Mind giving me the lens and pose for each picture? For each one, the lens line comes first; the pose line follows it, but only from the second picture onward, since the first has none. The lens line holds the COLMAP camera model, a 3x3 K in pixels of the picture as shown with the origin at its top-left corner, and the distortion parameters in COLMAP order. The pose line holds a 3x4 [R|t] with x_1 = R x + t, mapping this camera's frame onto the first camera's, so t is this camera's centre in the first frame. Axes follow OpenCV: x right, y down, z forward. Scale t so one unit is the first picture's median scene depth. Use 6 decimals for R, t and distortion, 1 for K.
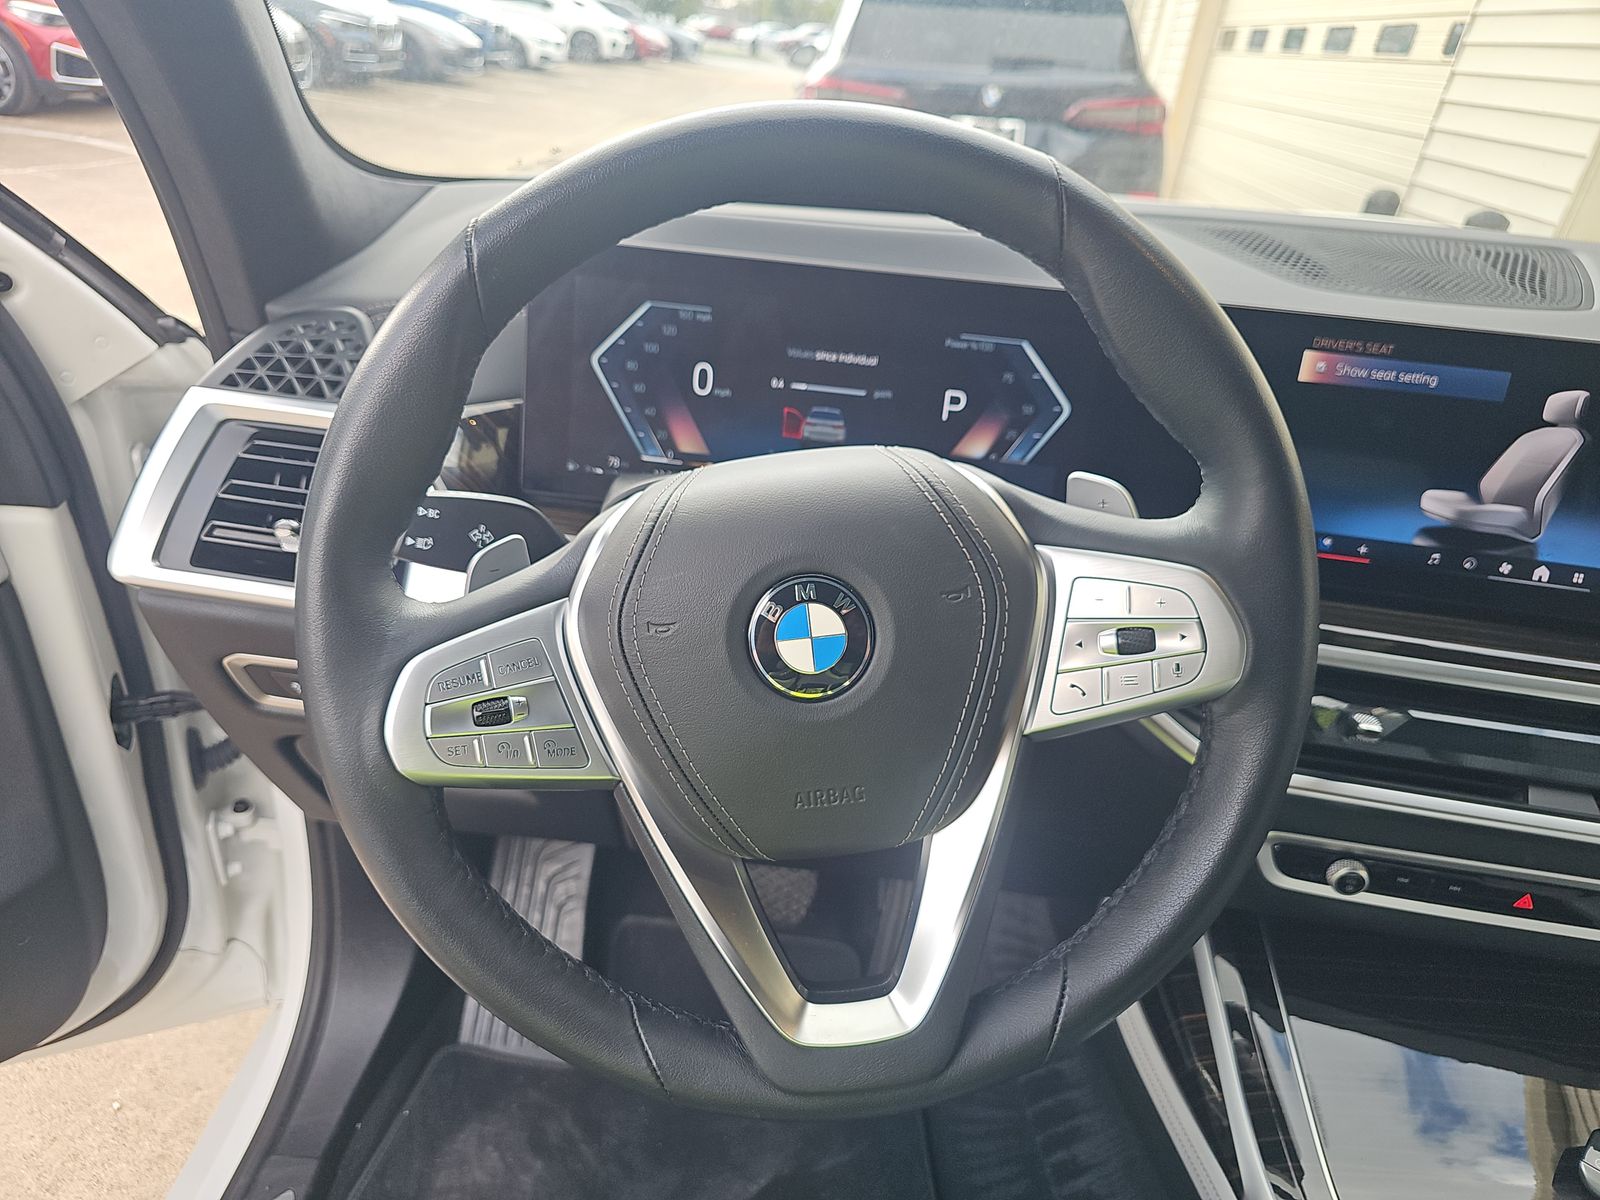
lens RADIAL K [[1084.5, 0, 793.4], [0, 1084.5, 609.9], [0, 0, 1]] dist [0.003066, 0.002799]
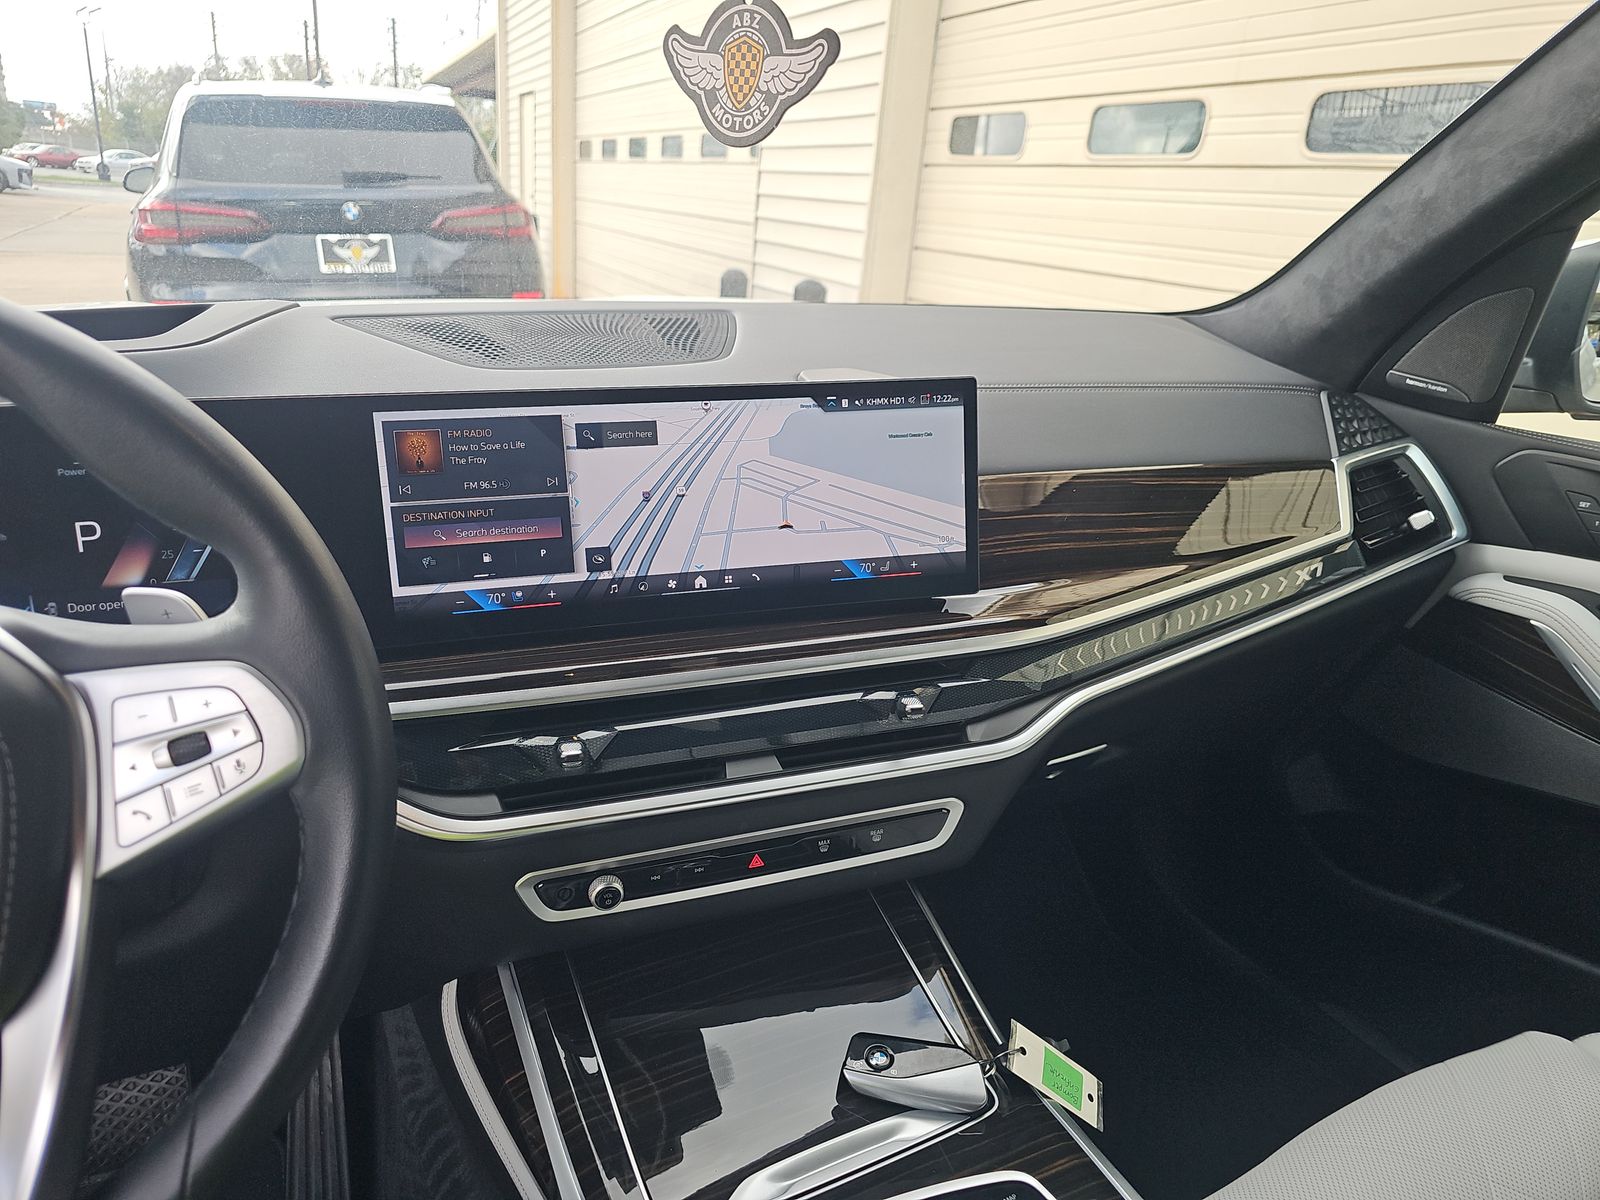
lens RADIAL K [[1059.7, 0, 791.6], [0, 1059.7, 599.4], [0, 0, 1]] dist [0.044317, -0.030310]
pose [[0.880992, -0.214601, 0.421663, 0.273412], [0.251070, 0.967433, -0.032201, 0.043168], [-0.401020, 0.134236, 0.906181, -0.062616]]
